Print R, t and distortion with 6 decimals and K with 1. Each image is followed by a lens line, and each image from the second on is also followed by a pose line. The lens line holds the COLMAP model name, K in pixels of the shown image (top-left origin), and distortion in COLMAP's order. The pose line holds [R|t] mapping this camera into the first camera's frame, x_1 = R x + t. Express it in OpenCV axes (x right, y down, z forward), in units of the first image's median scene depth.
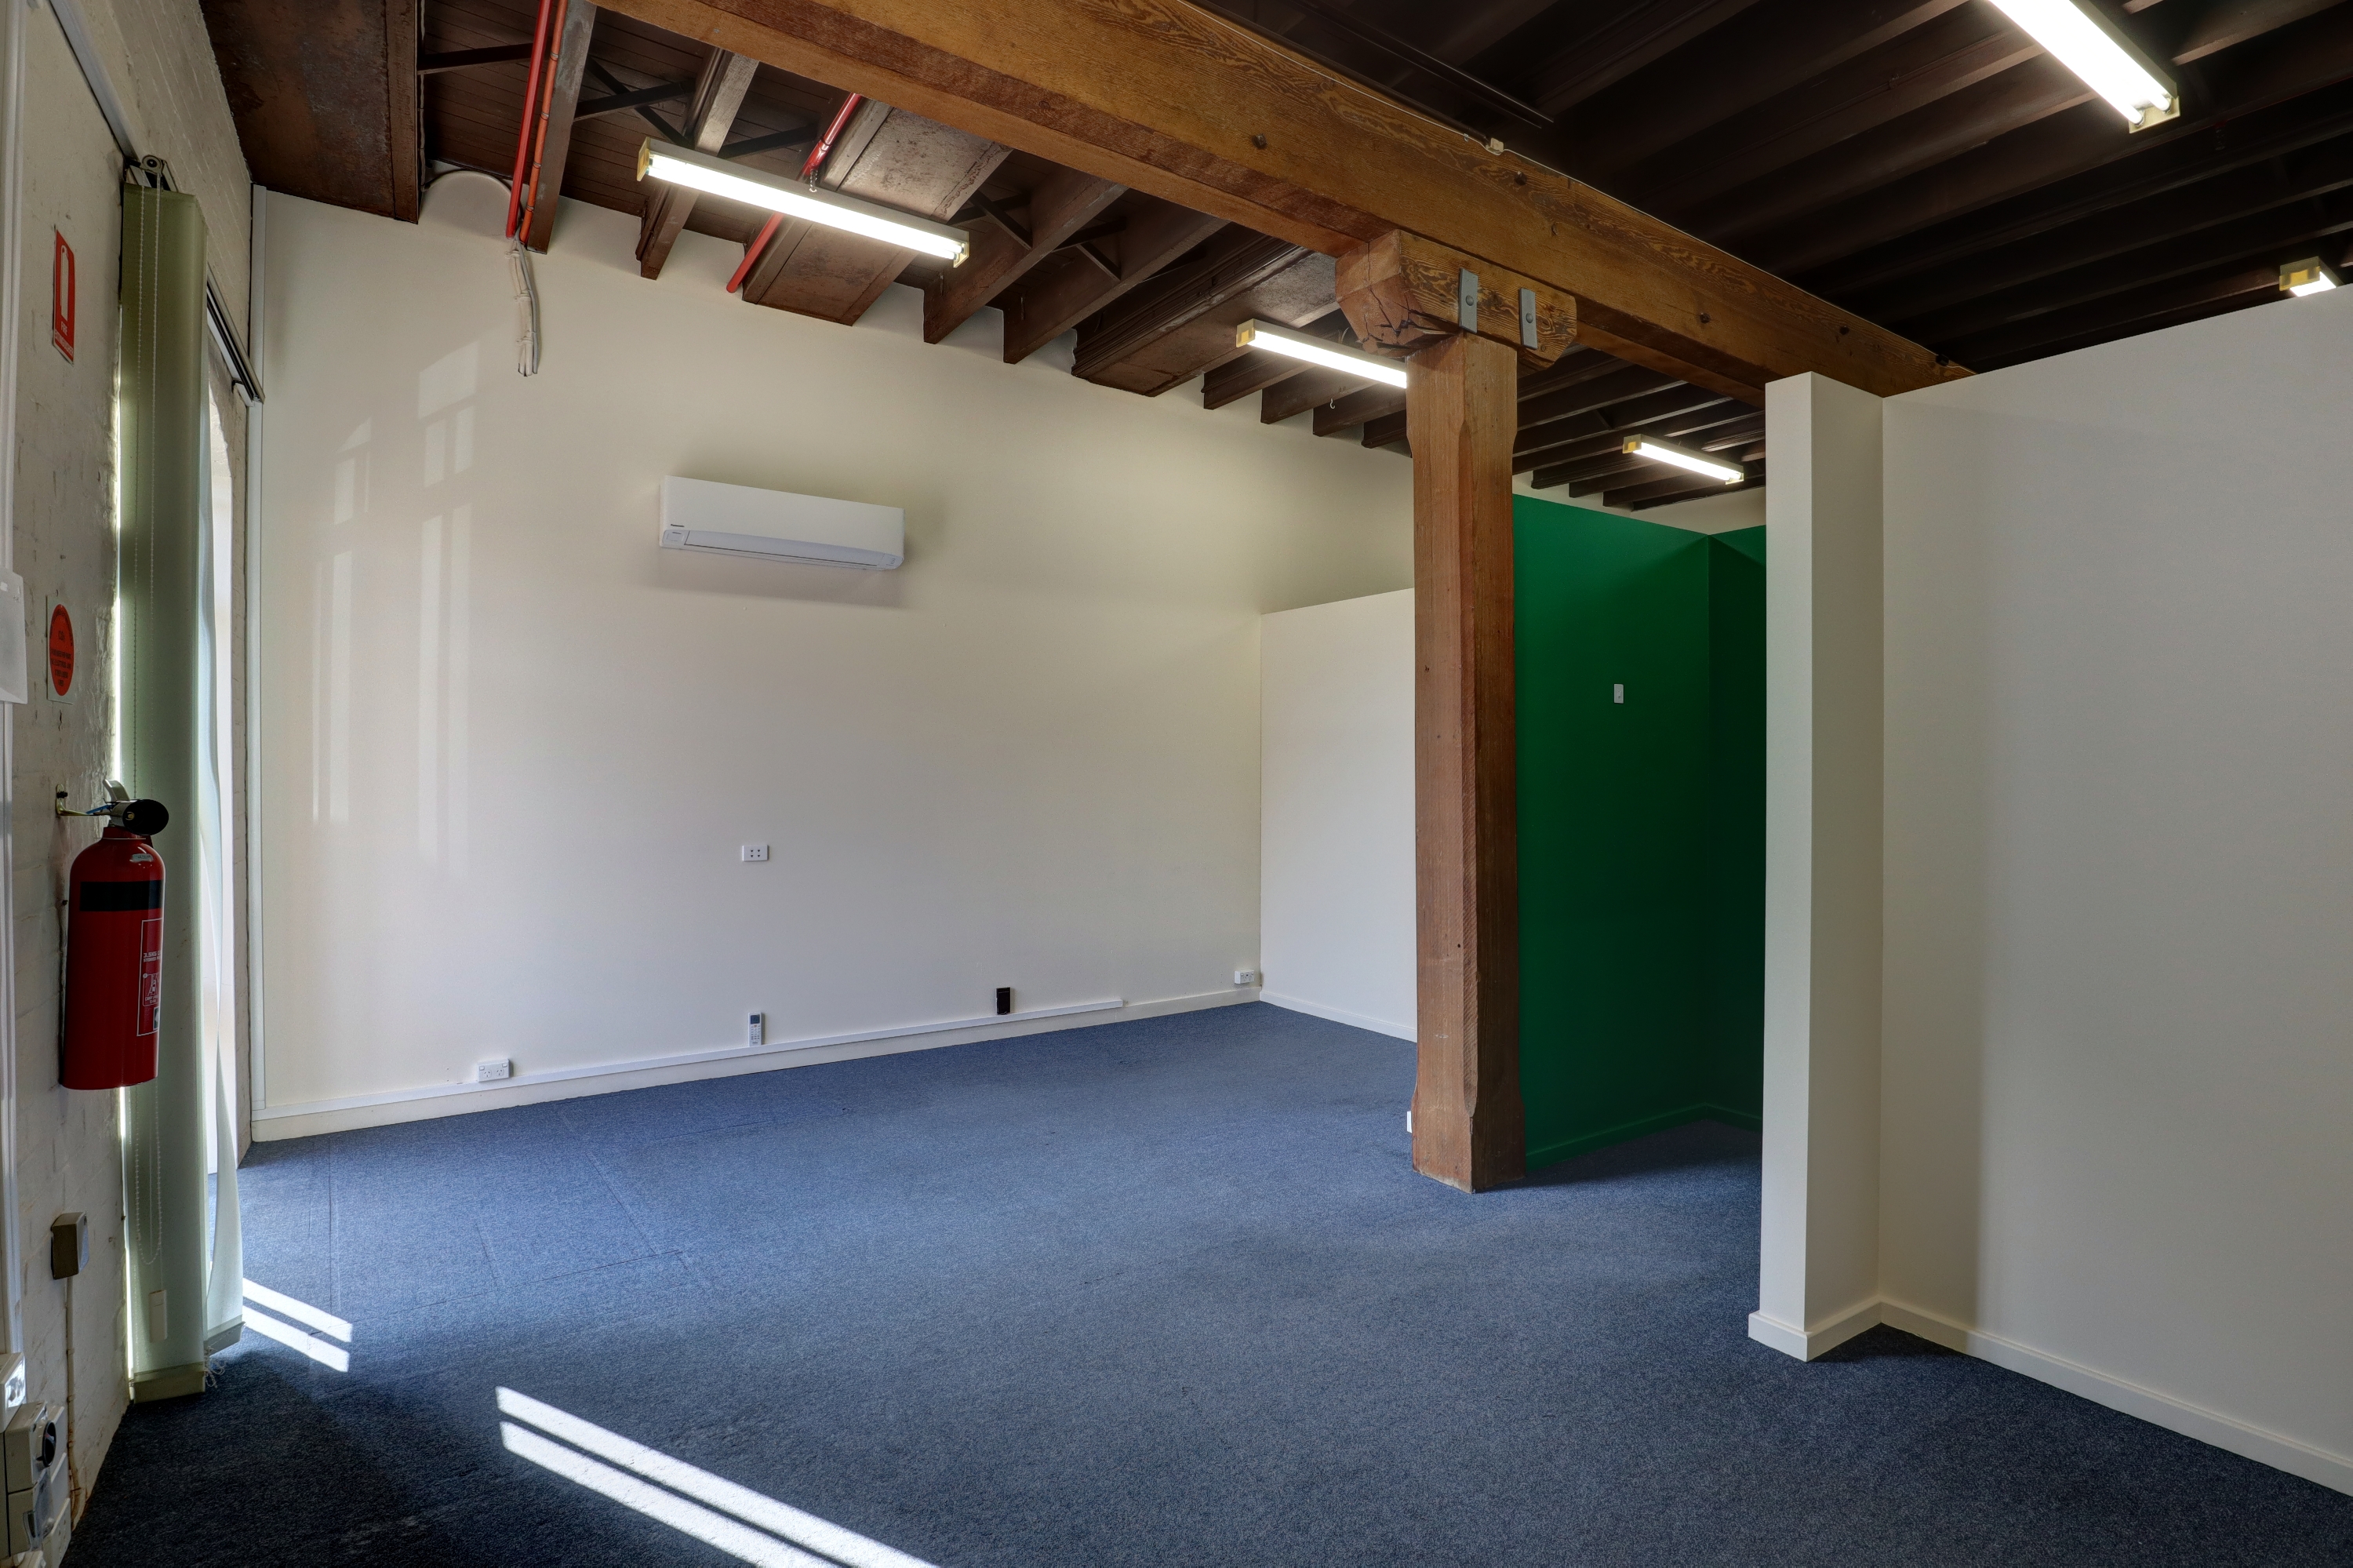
lens RADIAL K [[1172.1, 0, 1187.6], [0, 1172.1, 786.4], [0, 0, 1]] dist [-0.041419, 0.008071]
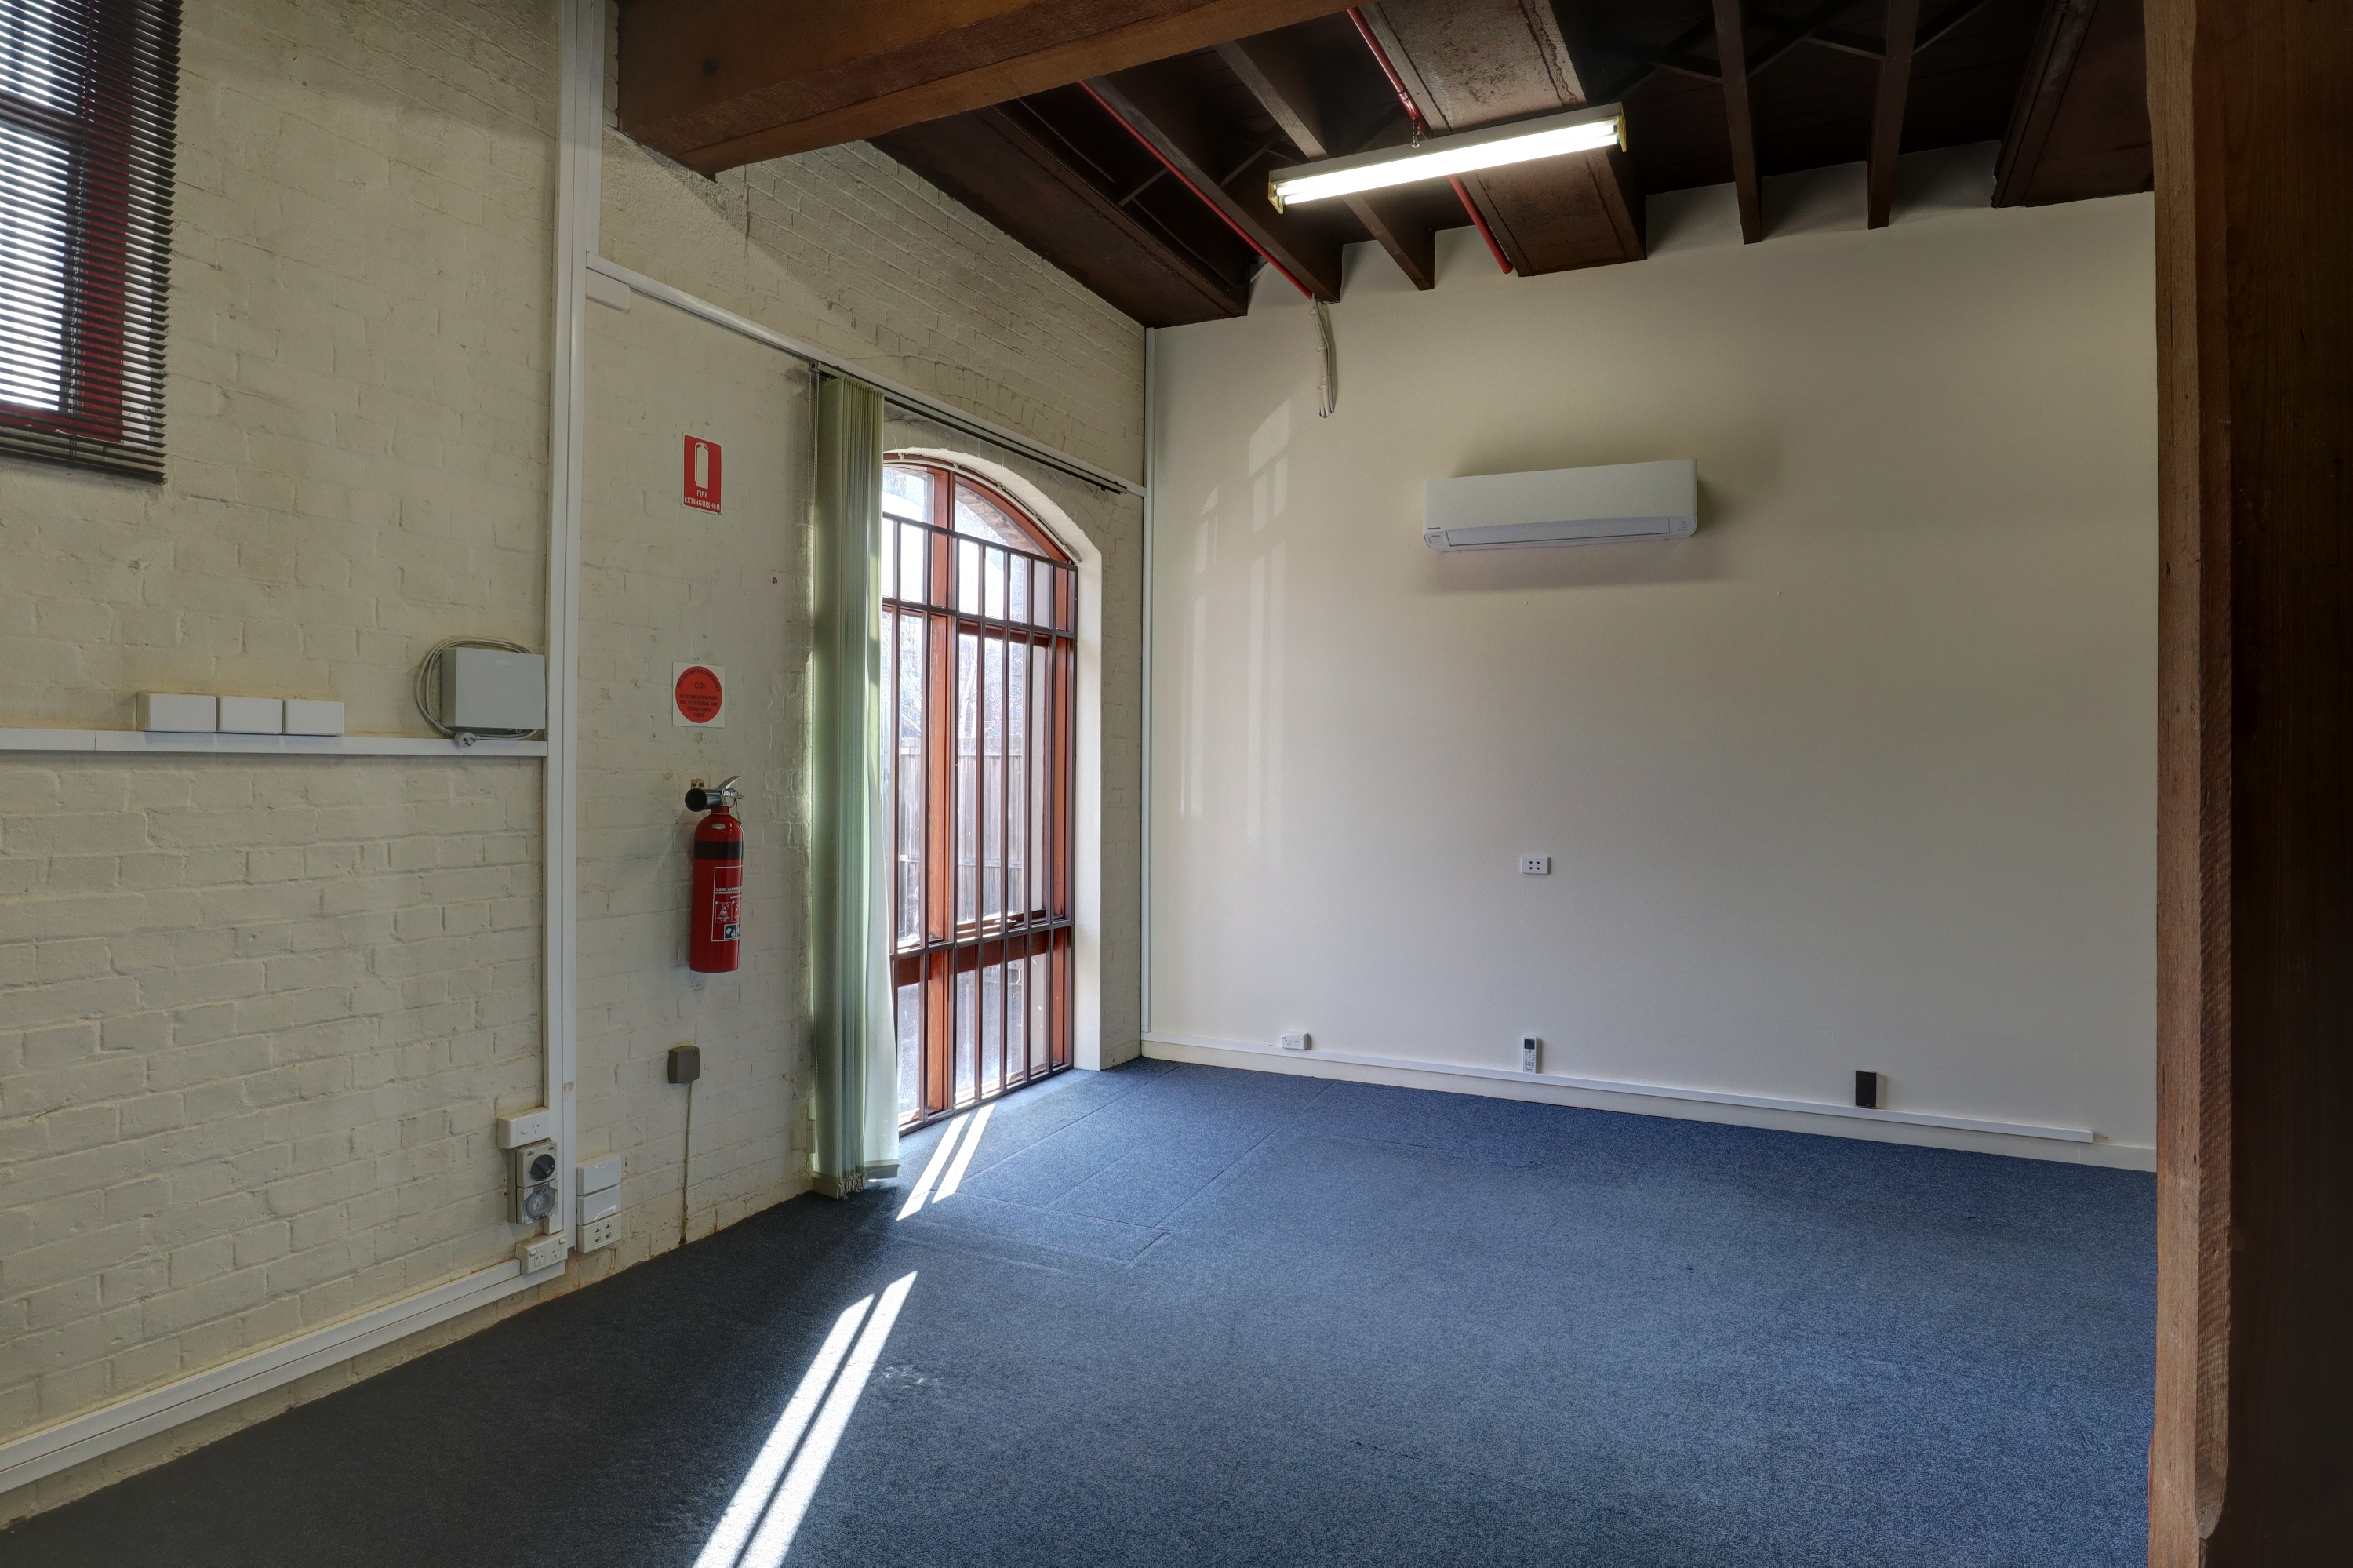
lens RADIAL K [[1172.1, 0, 1187.9], [0, 1172.1, 777.8], [0, 0, 1]] dist [-0.041419, 0.008071]
pose [[0.494905, 0.006429, -0.868923, 0.351030], [-0.018755, 0.999819, -0.003285, -0.004350], [0.868745, 0.017922, 0.494936, 0.352886]]
